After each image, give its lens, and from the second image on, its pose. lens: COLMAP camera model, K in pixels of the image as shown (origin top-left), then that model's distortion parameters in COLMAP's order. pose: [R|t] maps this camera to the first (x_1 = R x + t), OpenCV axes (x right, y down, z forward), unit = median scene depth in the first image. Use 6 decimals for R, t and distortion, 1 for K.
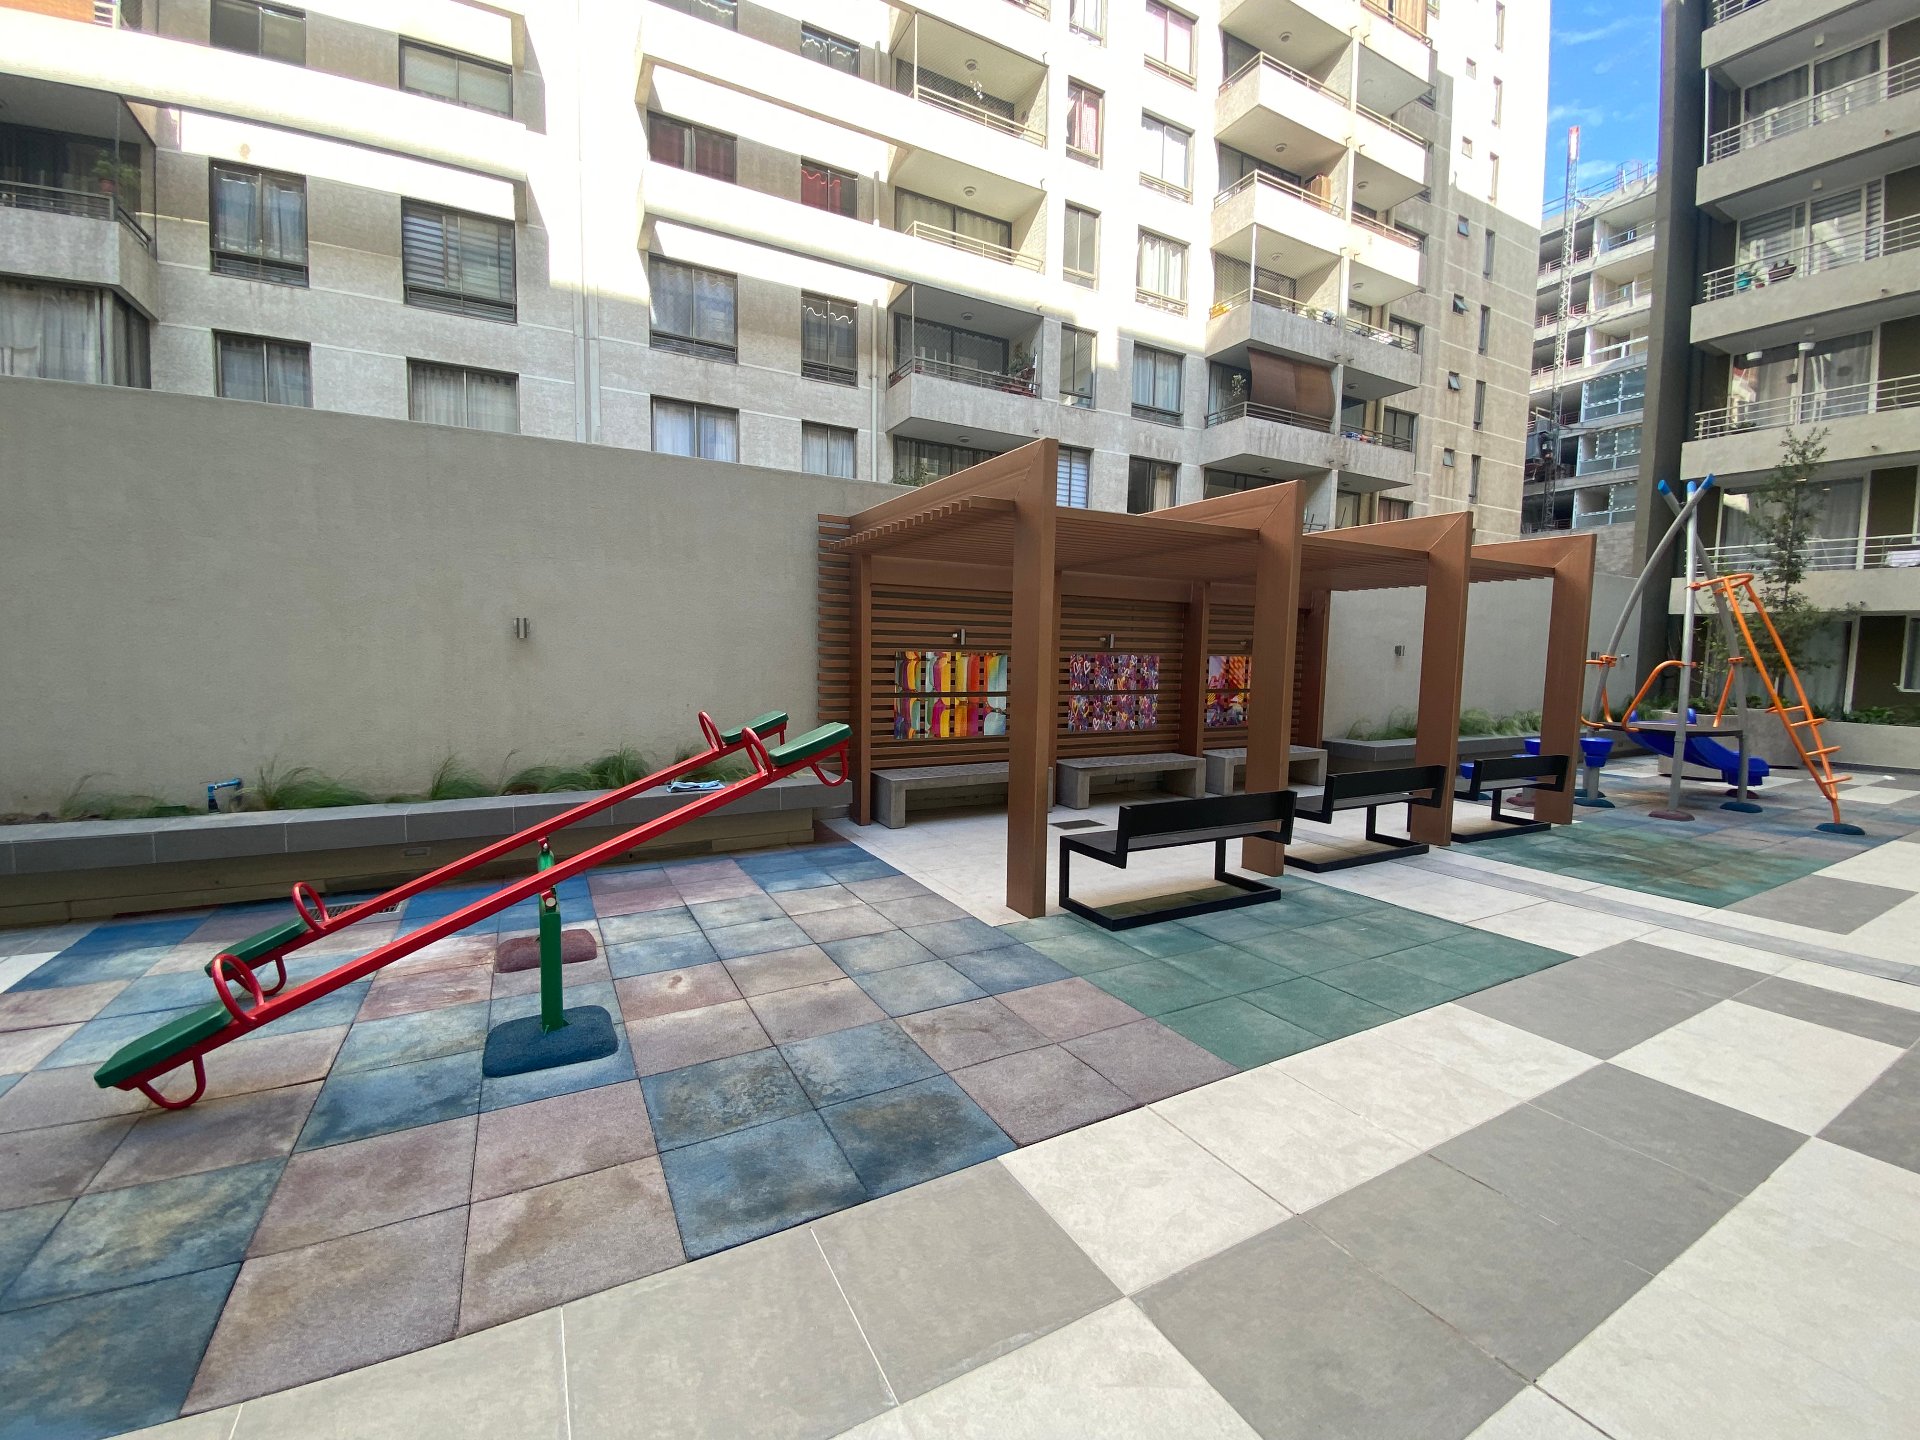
lens RADIAL K [[792.8, 0, 956.3], [0, 792.8, 724.3], [0, 0, 1]] dist [0.007622, -0.009493]
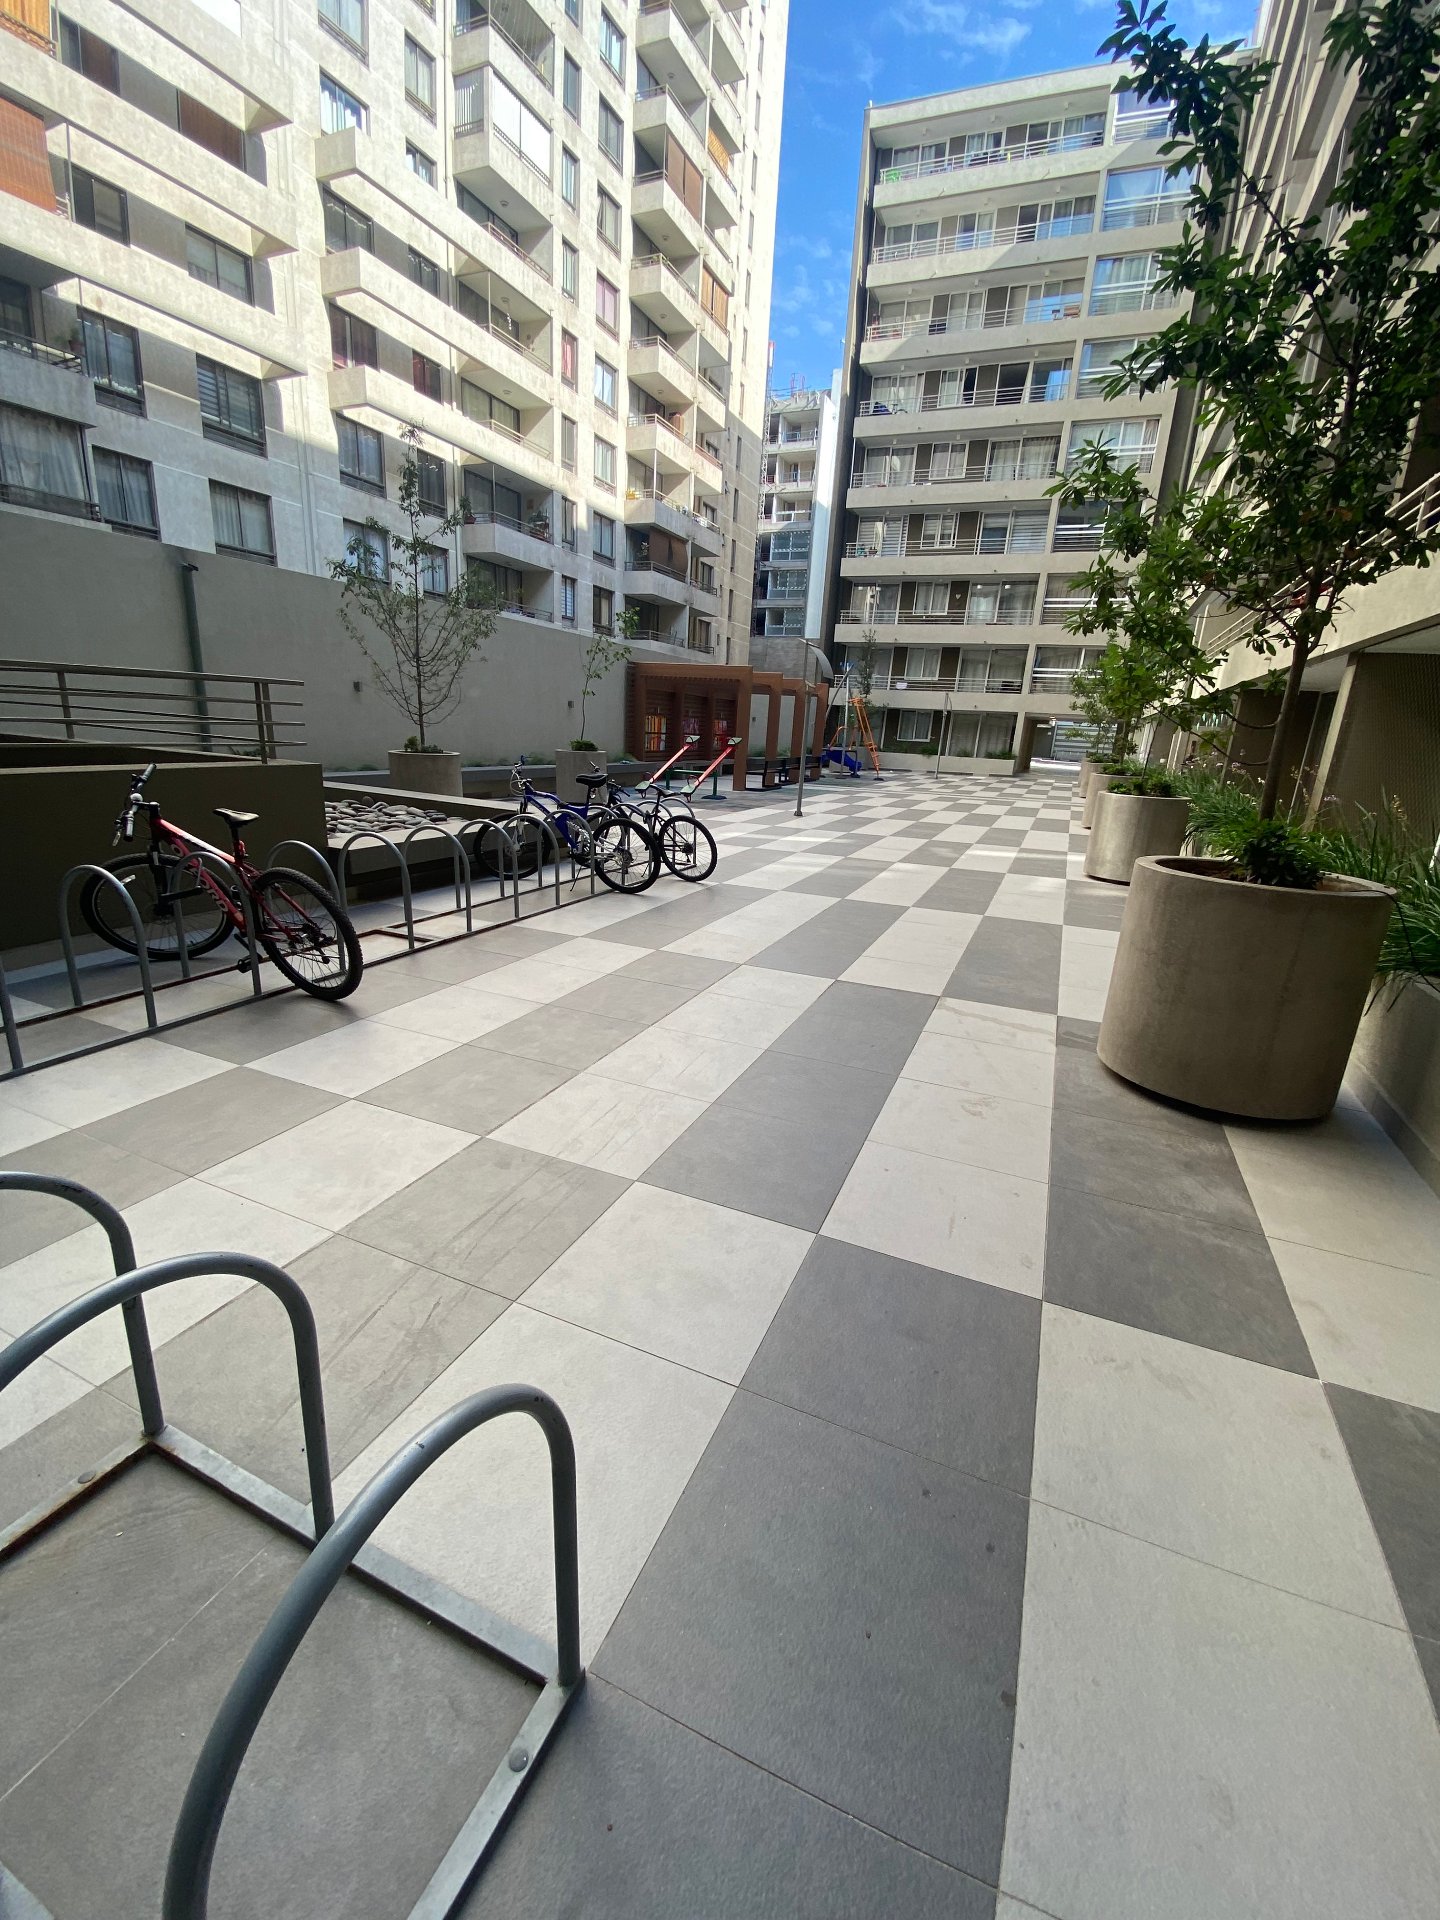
lens RADIAL K [[792.8, 0, 712.0], [0, 792.8, 962.1], [0, 0, 1]] dist [0.007622, -0.009493]
pose [[0.798497, -0.146073, 0.584008, -0.721600], [0.005800, 0.971937, 0.235171, 0.042155], [-0.601971, -0.184396, 0.776936, -0.634572]]
